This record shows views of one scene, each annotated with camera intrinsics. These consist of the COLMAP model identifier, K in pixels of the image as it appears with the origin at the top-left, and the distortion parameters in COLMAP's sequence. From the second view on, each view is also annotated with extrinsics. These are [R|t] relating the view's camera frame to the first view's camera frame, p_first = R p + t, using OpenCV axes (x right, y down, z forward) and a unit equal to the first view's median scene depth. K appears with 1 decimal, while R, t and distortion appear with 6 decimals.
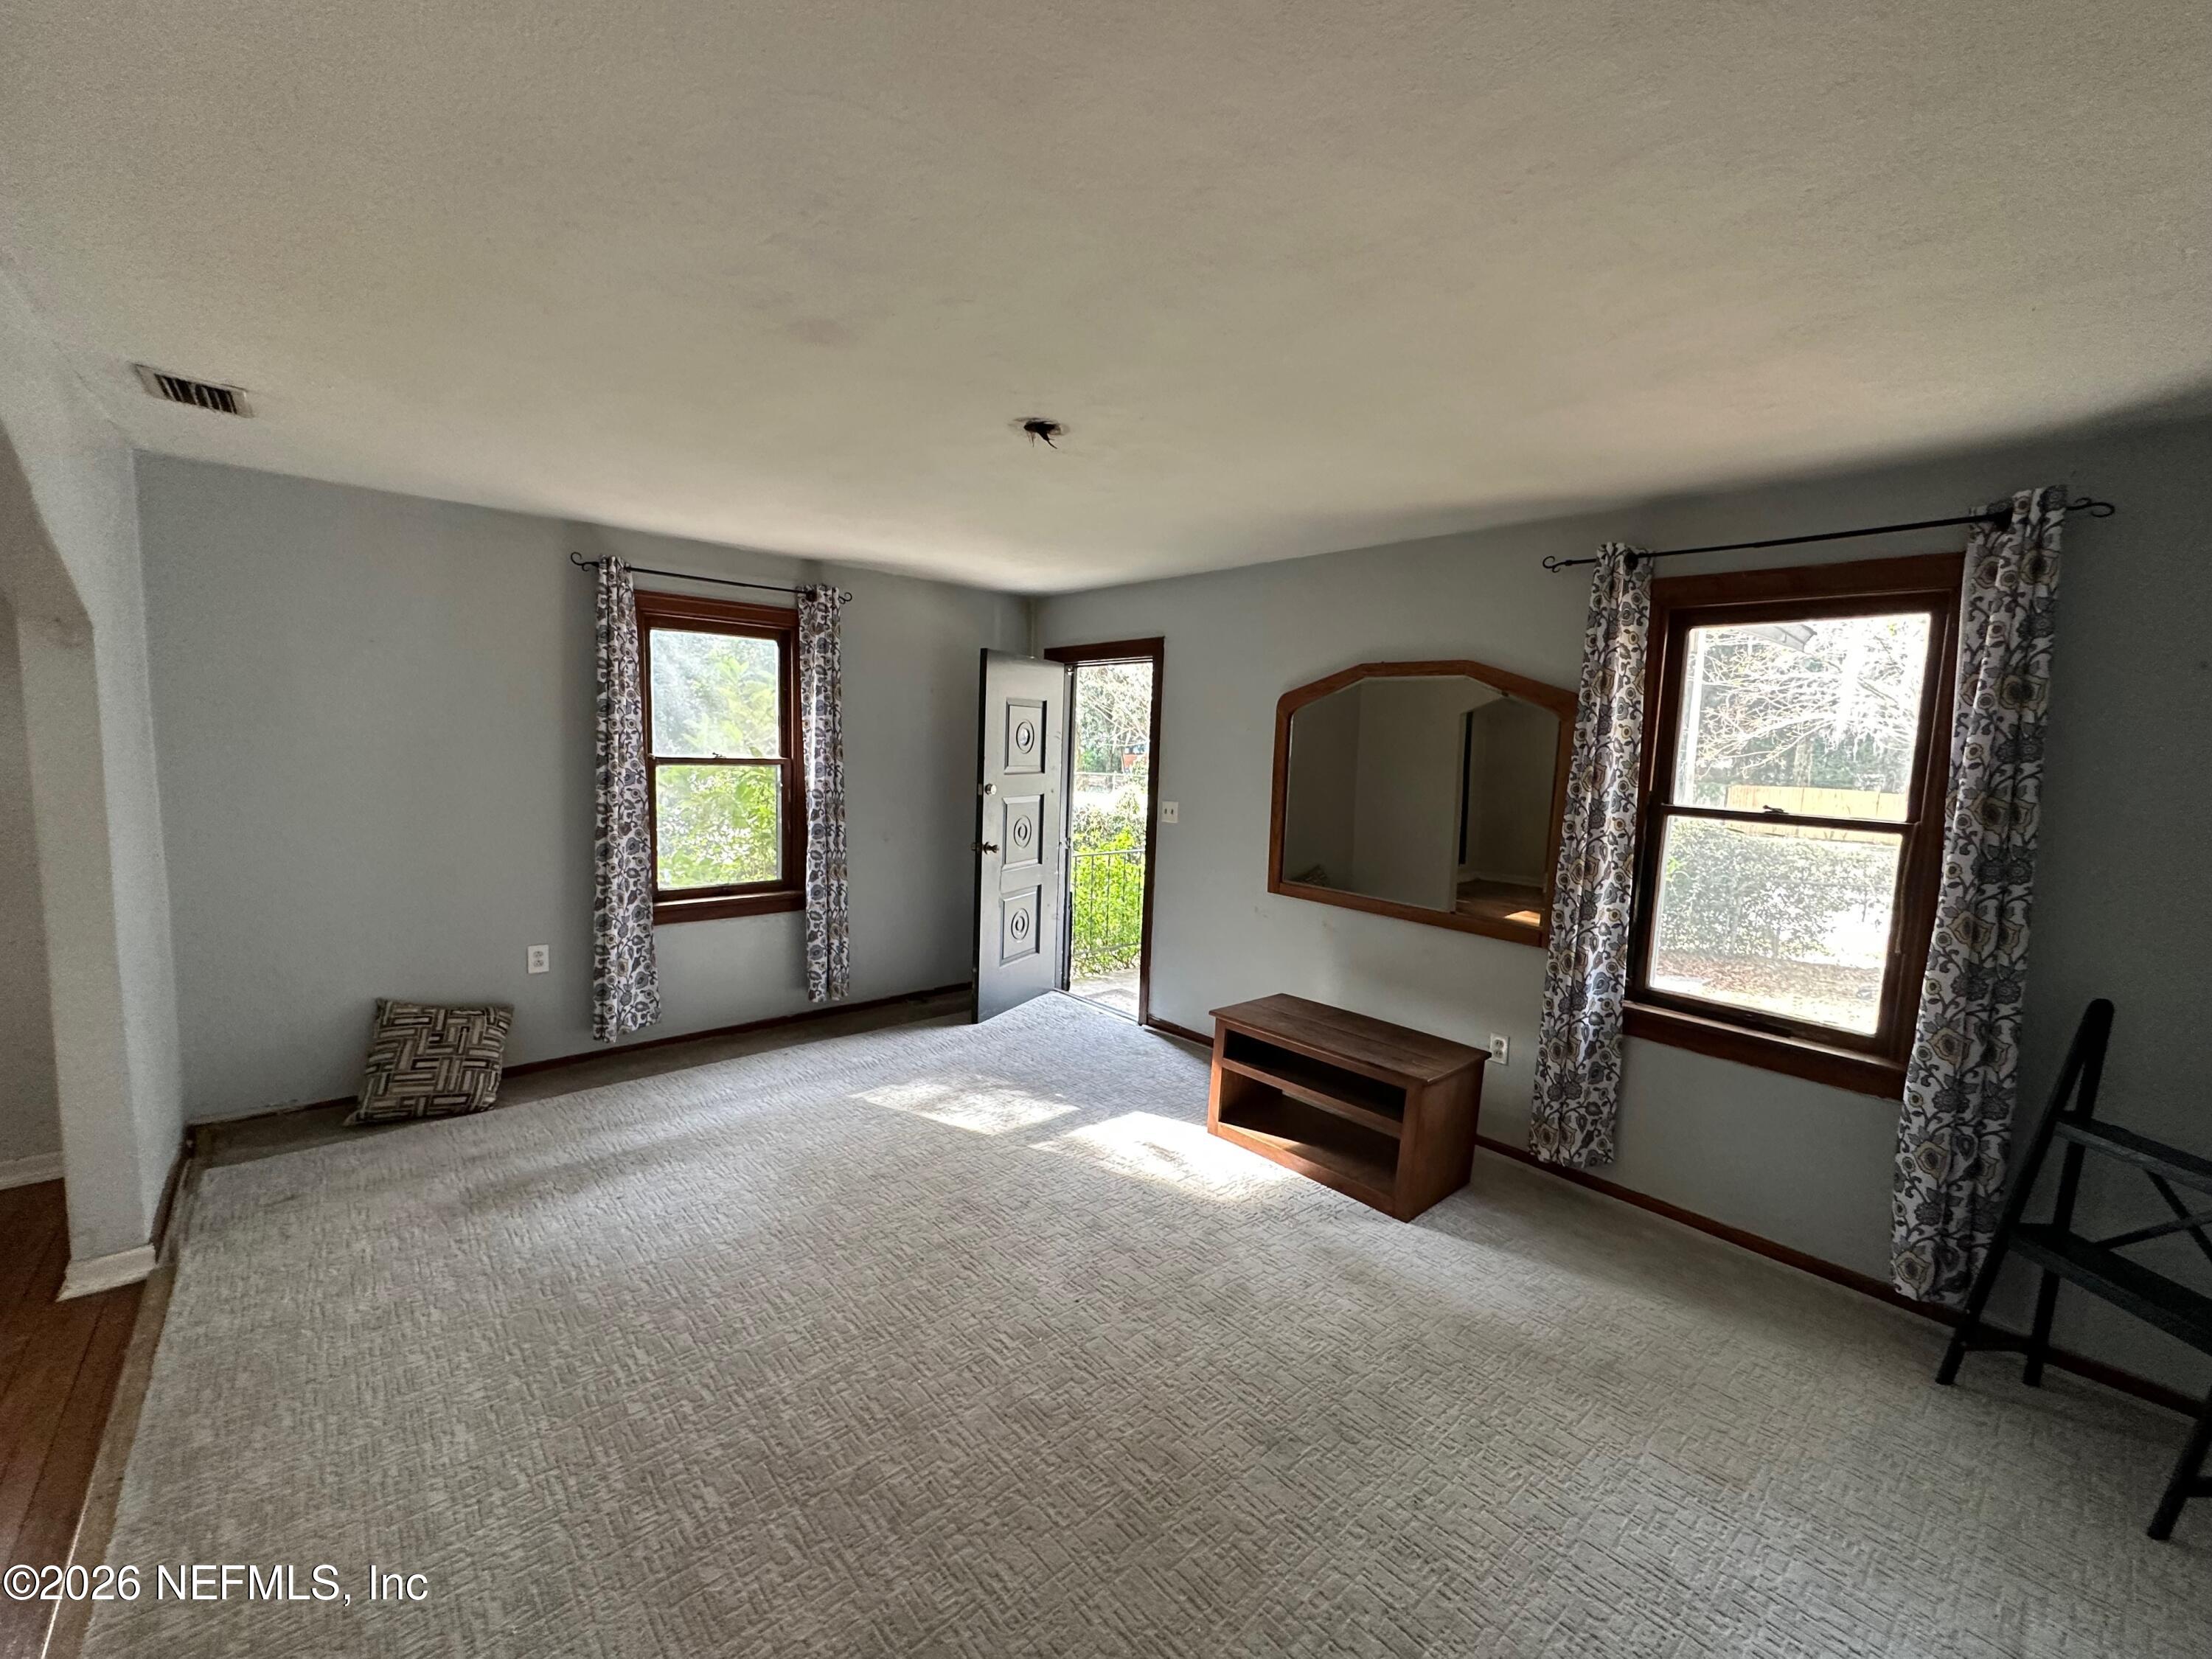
lens RADIAL K [[892.5, 0, 1114.9], [0, 892.5, 833.4], [0, 0, 1]] dist [-0.008521, 0.000459]
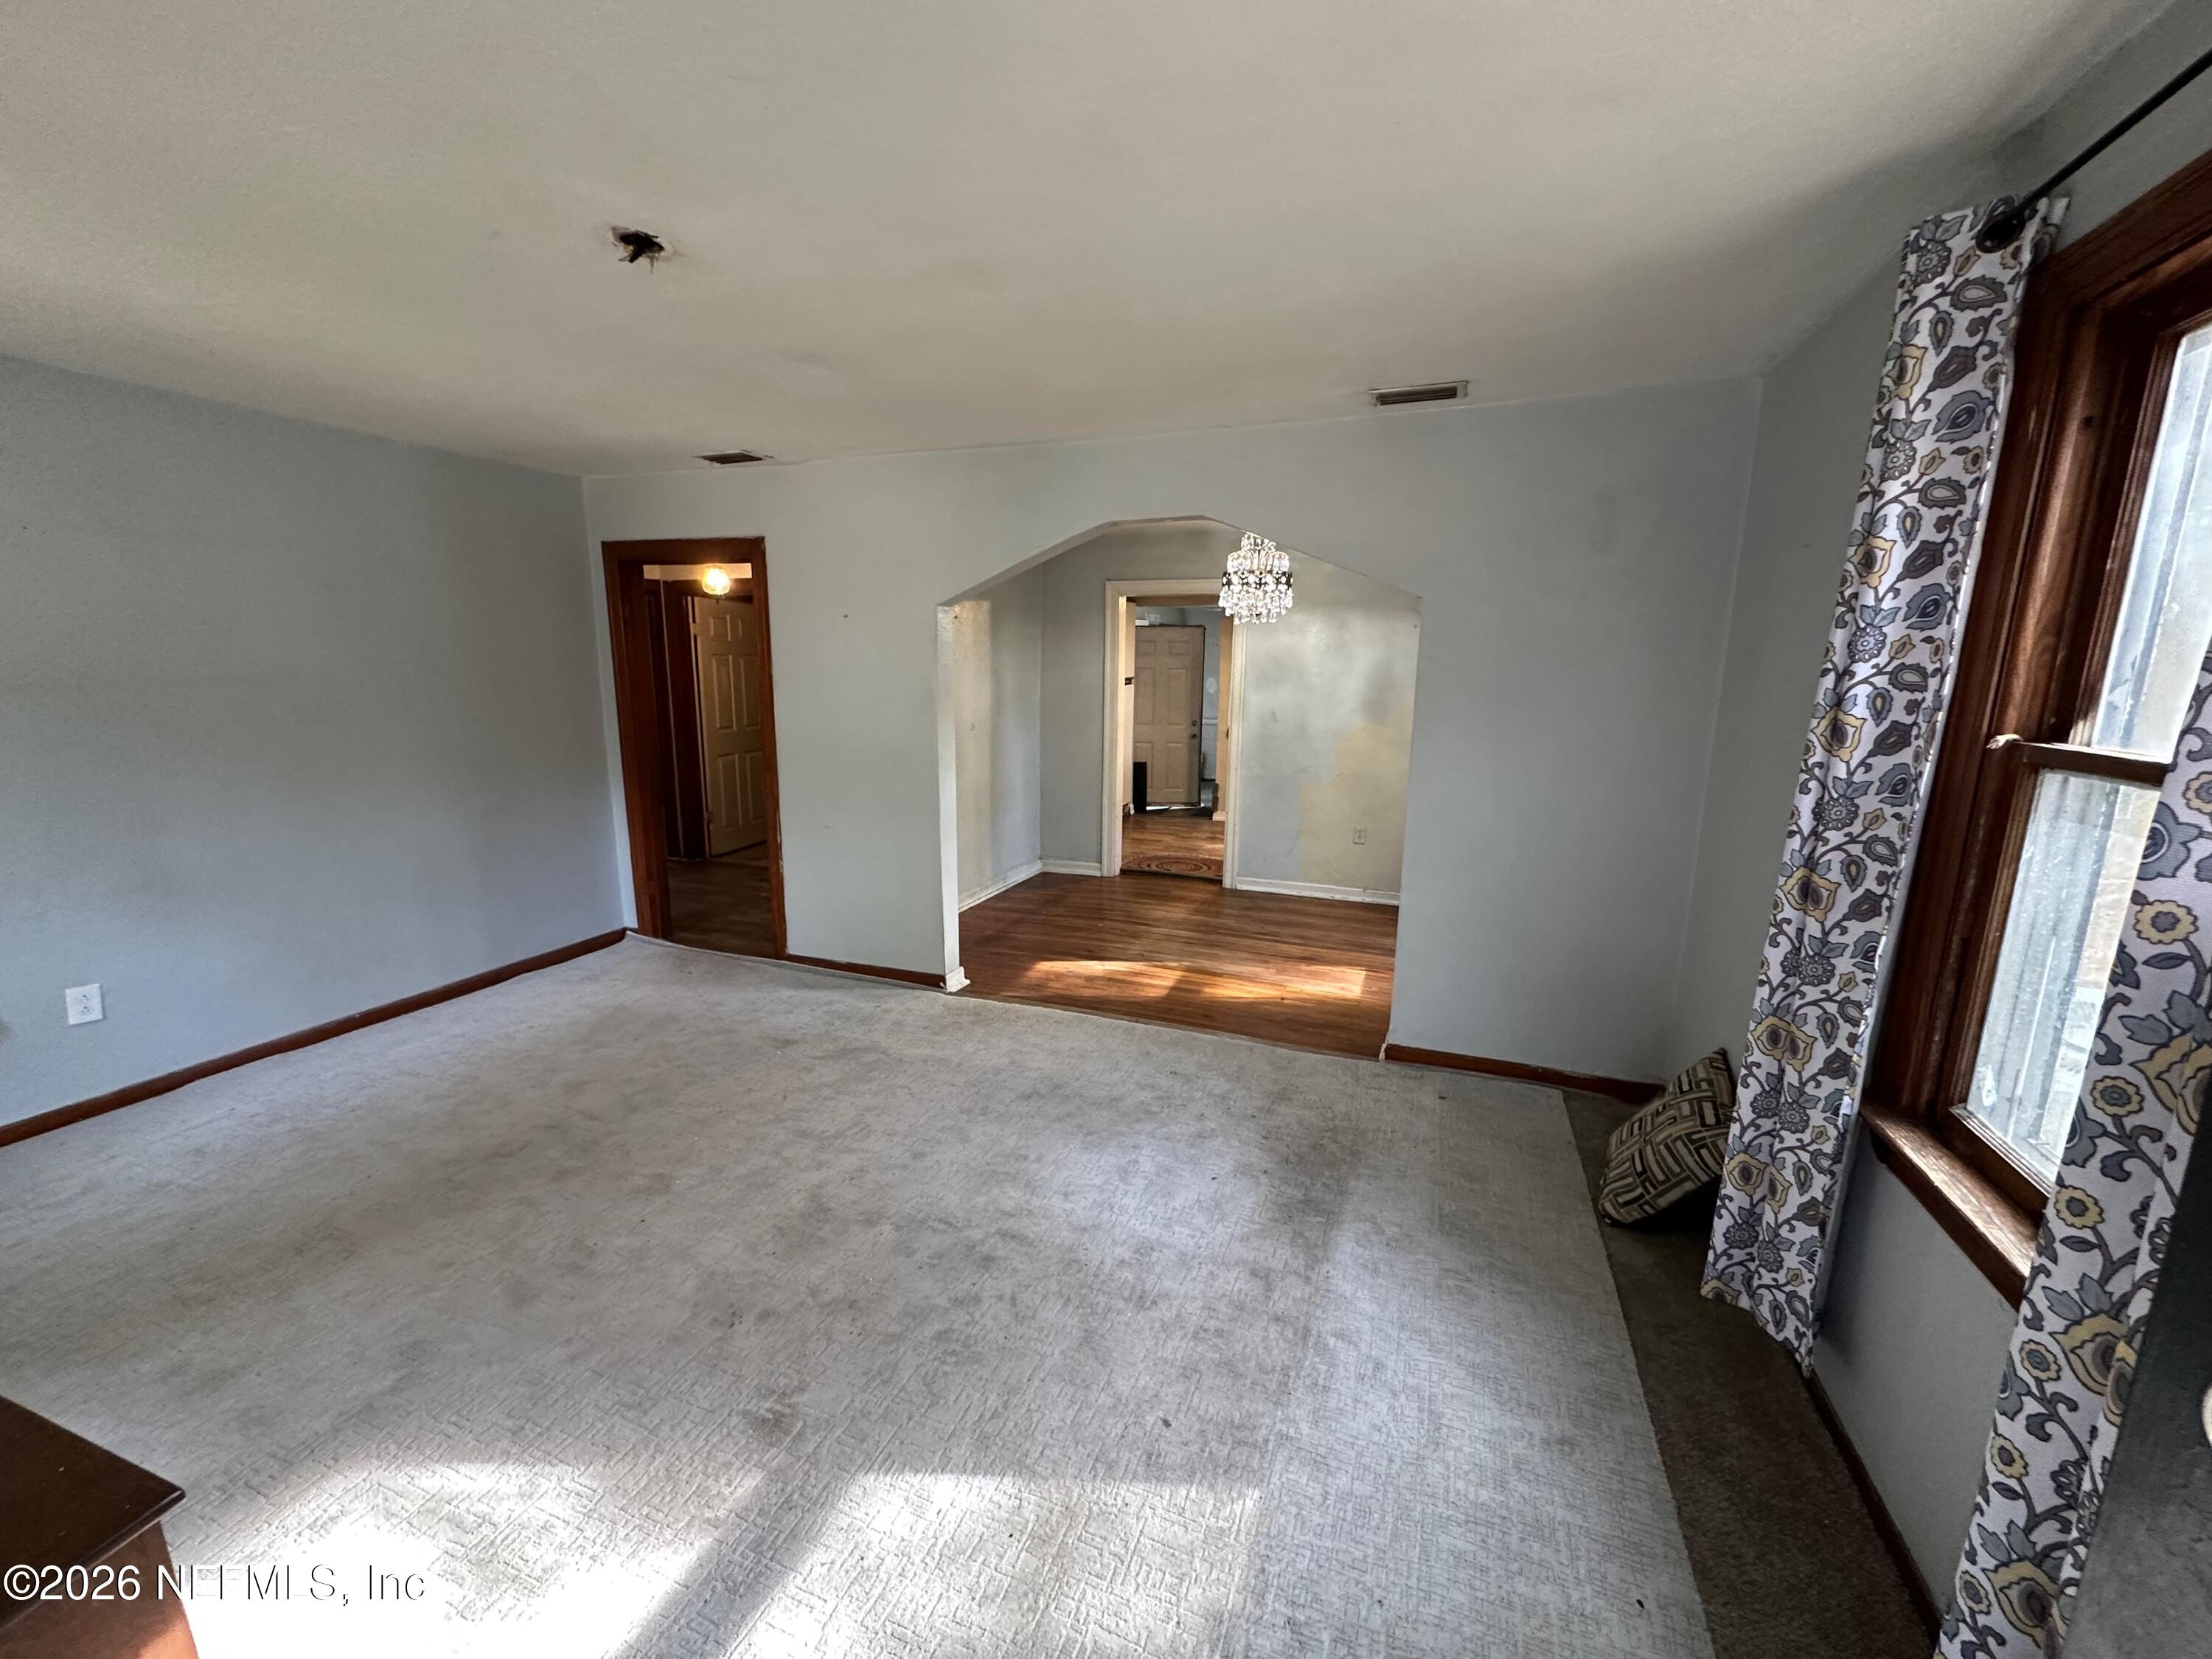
lens RADIAL K [[885.0, 0, 1106.1], [0, 885.0, 832.4], [0, 0, 1]] dist [-0.003688, 0.000958]
pose [[-0.886069, 0.043797, -0.461480, -0.046015], [-0.091908, 0.959165, 0.267500, -0.114746], [0.454351, 0.279437, -0.845861, 1.157854]]
